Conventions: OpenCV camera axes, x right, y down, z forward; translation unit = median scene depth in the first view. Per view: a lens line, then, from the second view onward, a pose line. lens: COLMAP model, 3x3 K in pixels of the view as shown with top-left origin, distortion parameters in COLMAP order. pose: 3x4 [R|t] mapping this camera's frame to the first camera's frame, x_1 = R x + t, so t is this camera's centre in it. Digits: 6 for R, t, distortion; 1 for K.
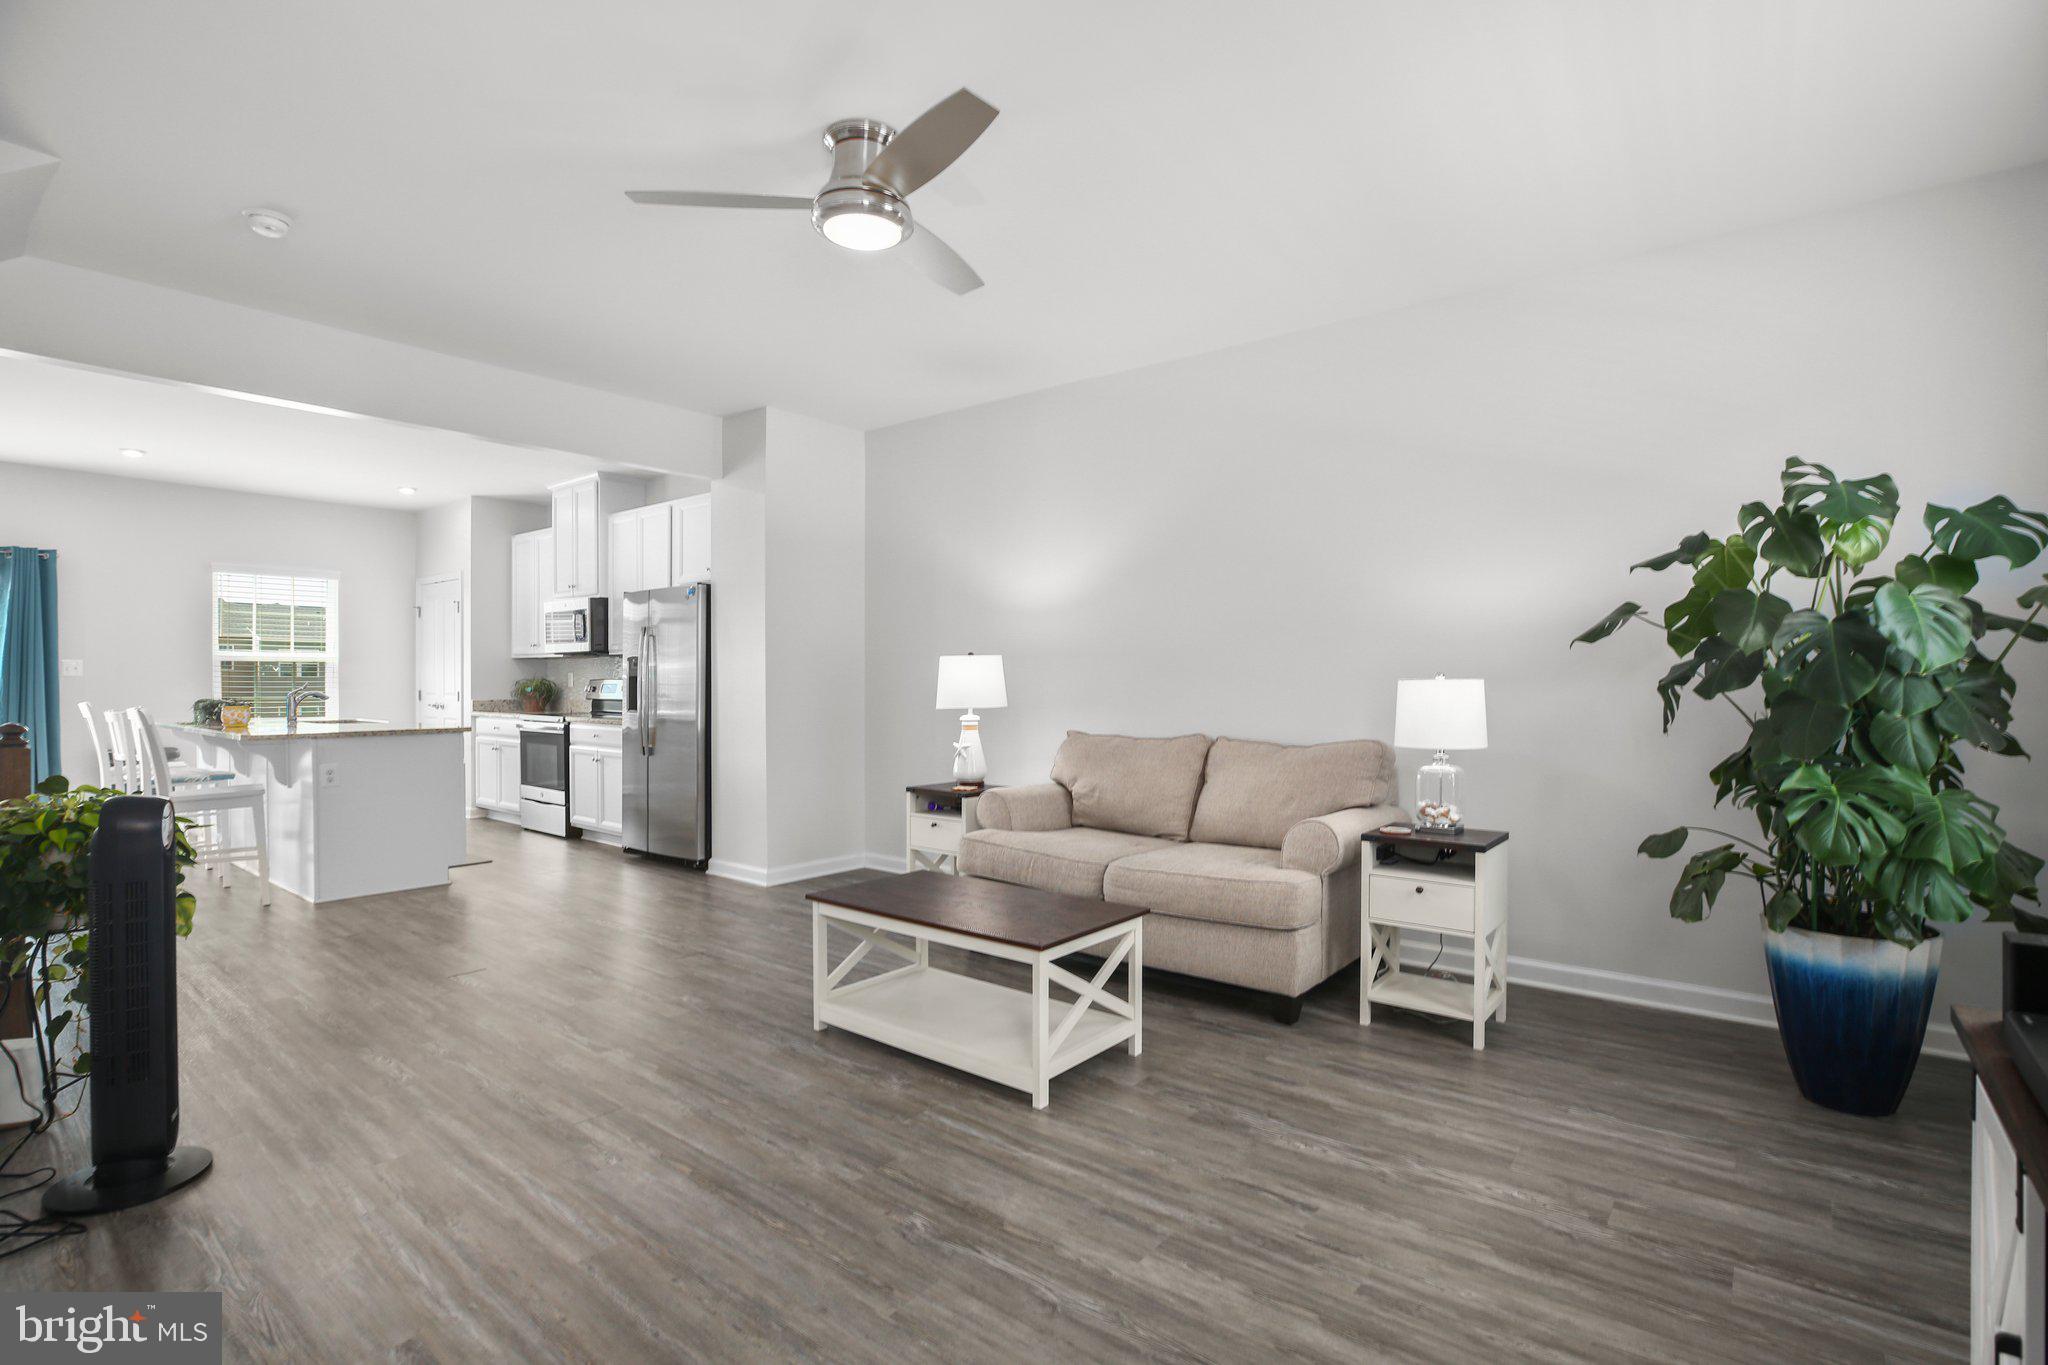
lens RADIAL K [[955.0, 0, 1056.7], [0, 955.0, 690.1], [0, 0, 1]] dist [-0.014979, 0.000557]
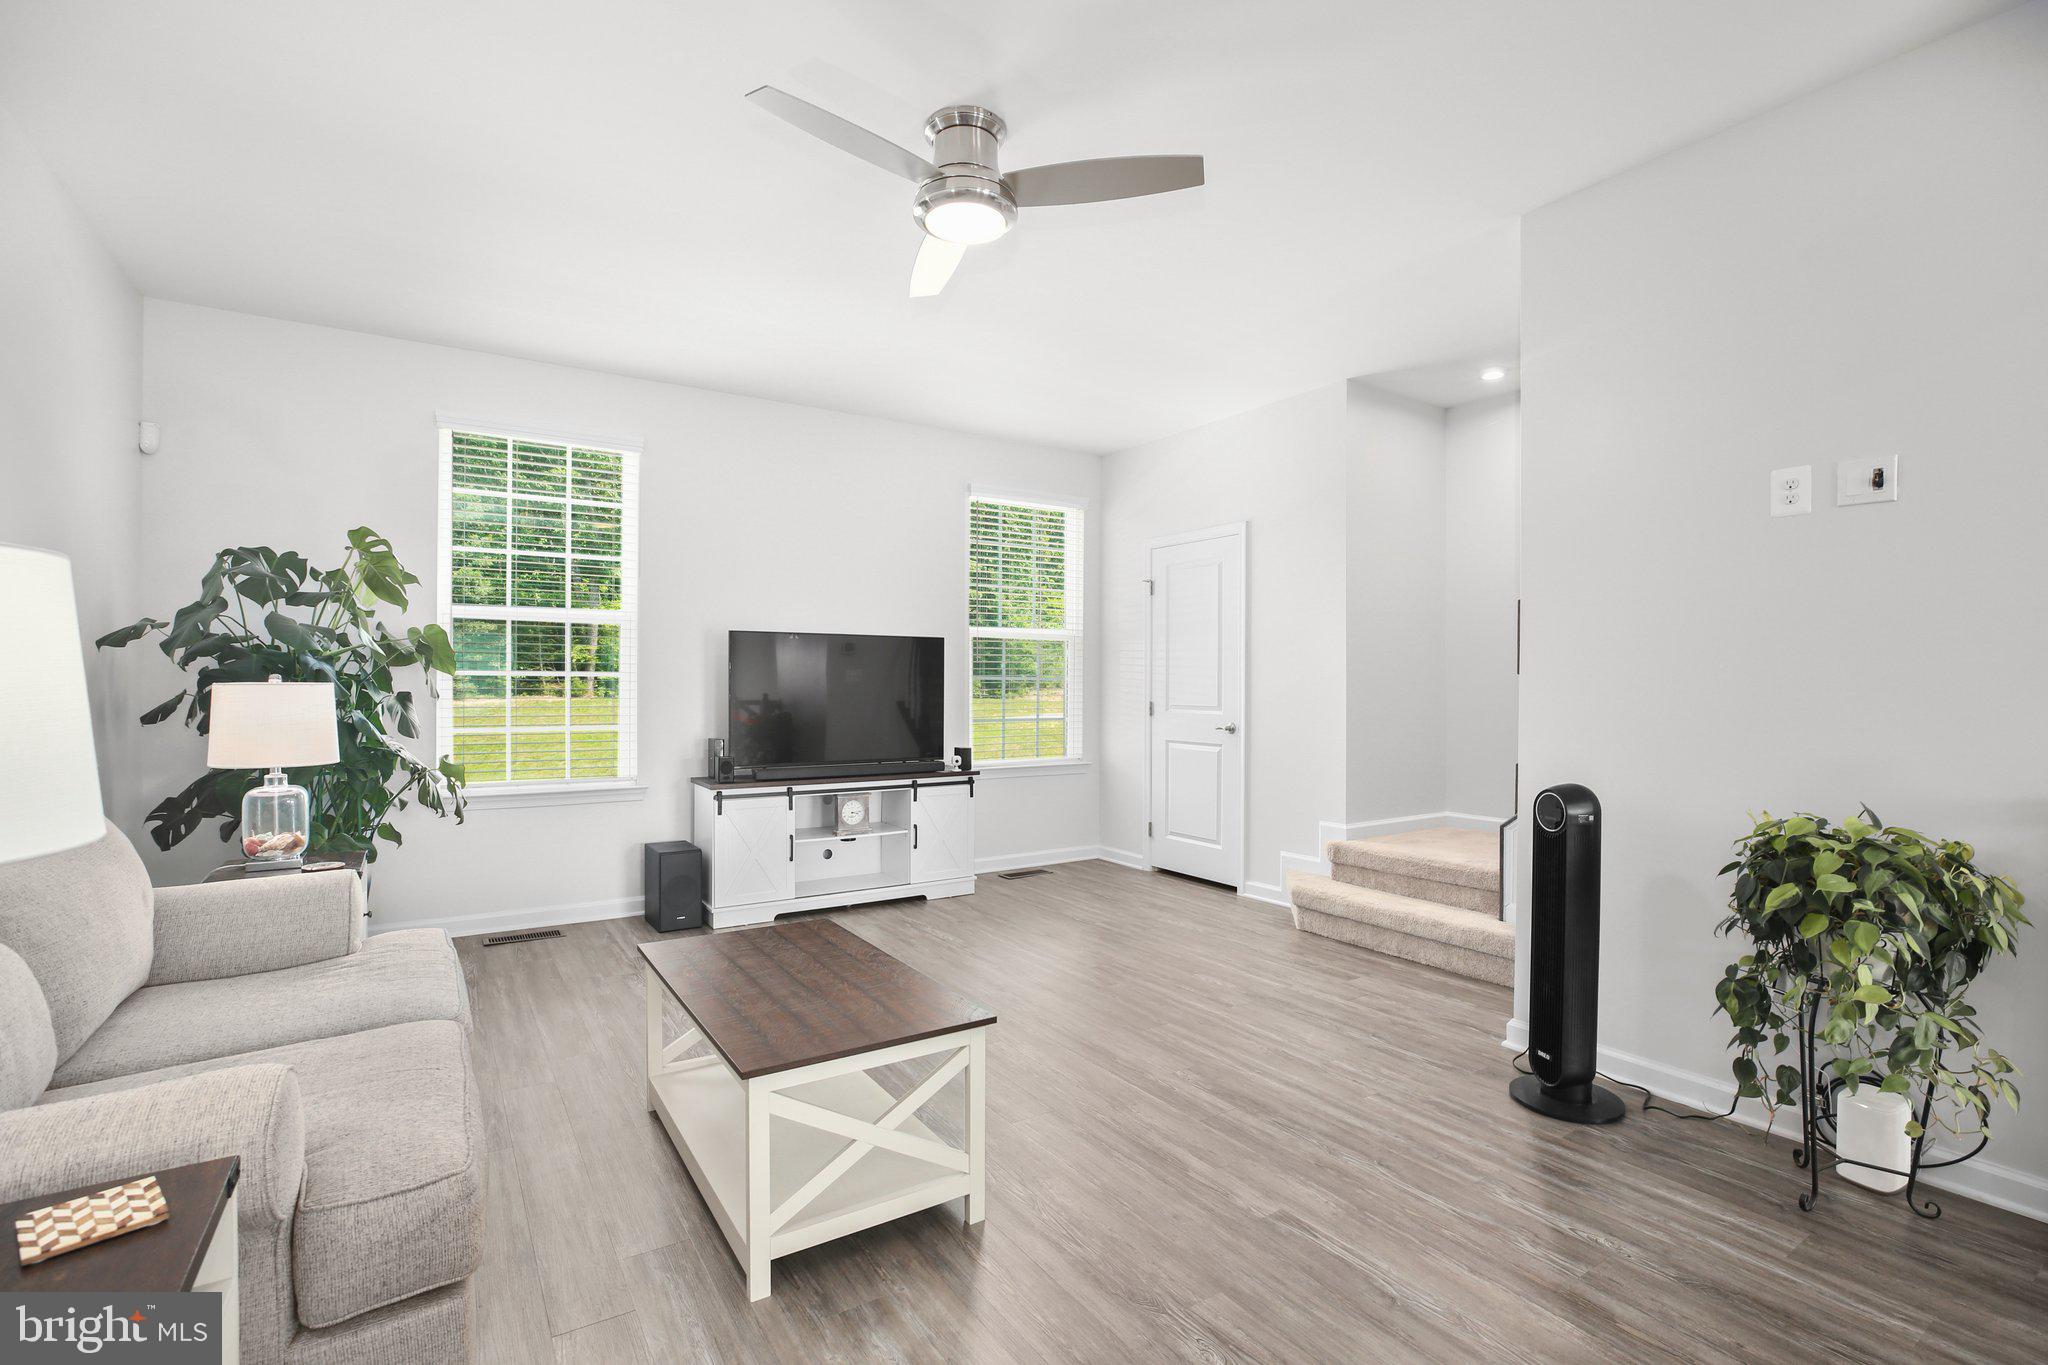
lens RADIAL K [[946.5, 0, 1025.7], [0, 946.5, 682.9], [0, 0, 1]] dist [-0.022457, 0.000315]
pose [[-0.942024, -0.002617, 0.335535, -0.721617], [-0.000319, 0.999976, 0.006905, -0.022222], [-0.335545, 0.006398, -0.942002, 2.328613]]
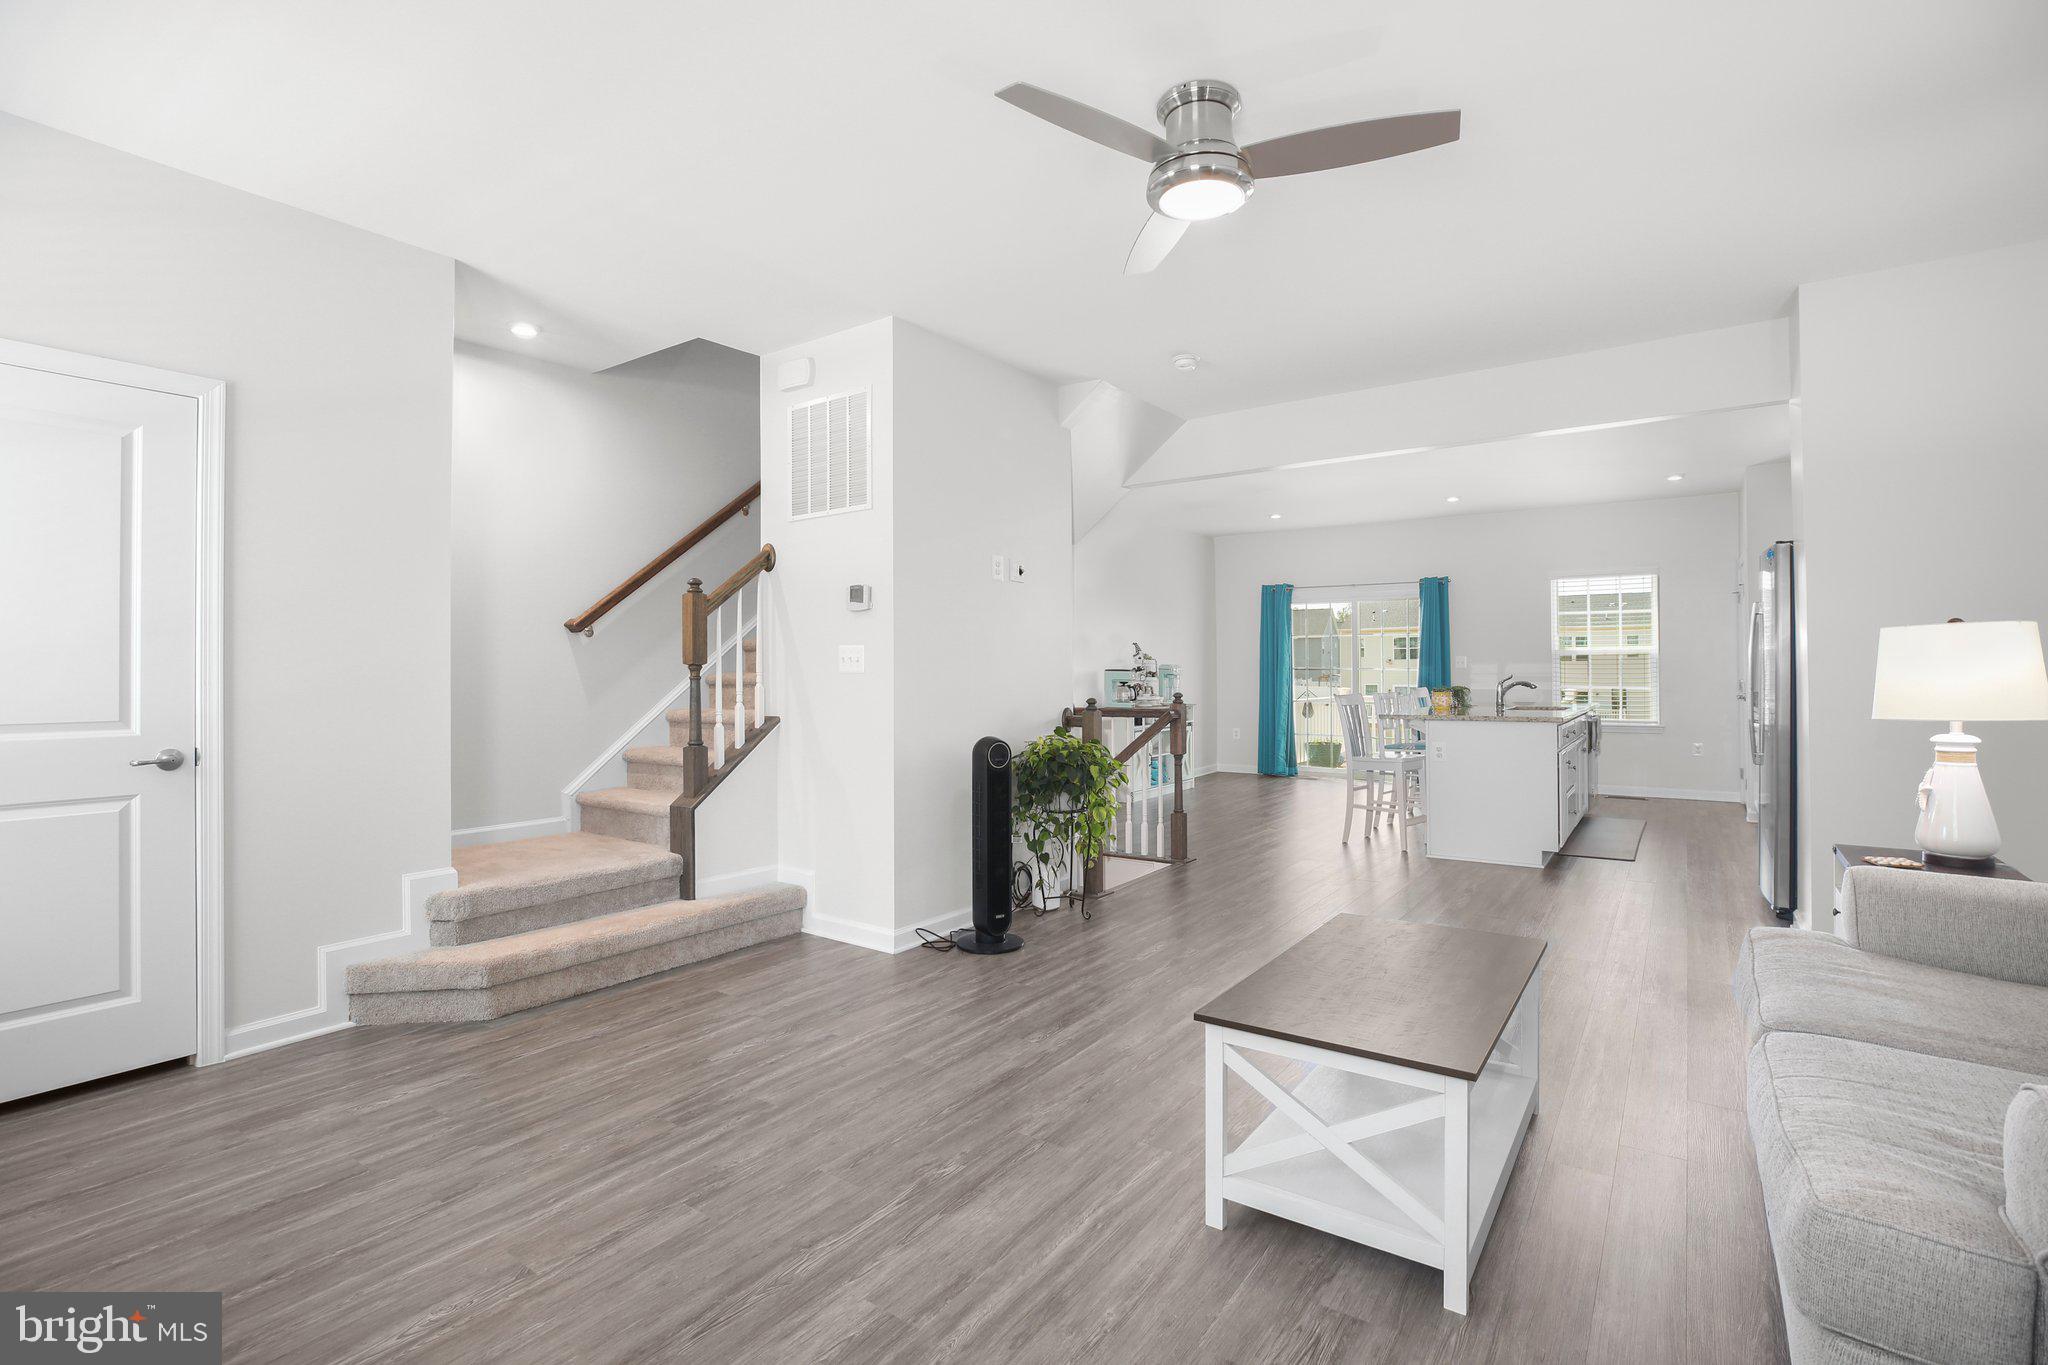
lens RADIAL K [[946.5, 0, 1023.1], [0, 946.5, 679.0], [0, 0, 1]] dist [-0.022457, 0.000315]
pose [[0.041623, 0.000101, -0.999133, 0.880226], [-0.005127, 0.999987, -0.000112, -0.004738], [0.999120, 0.005128, 0.041623, 0.971501]]
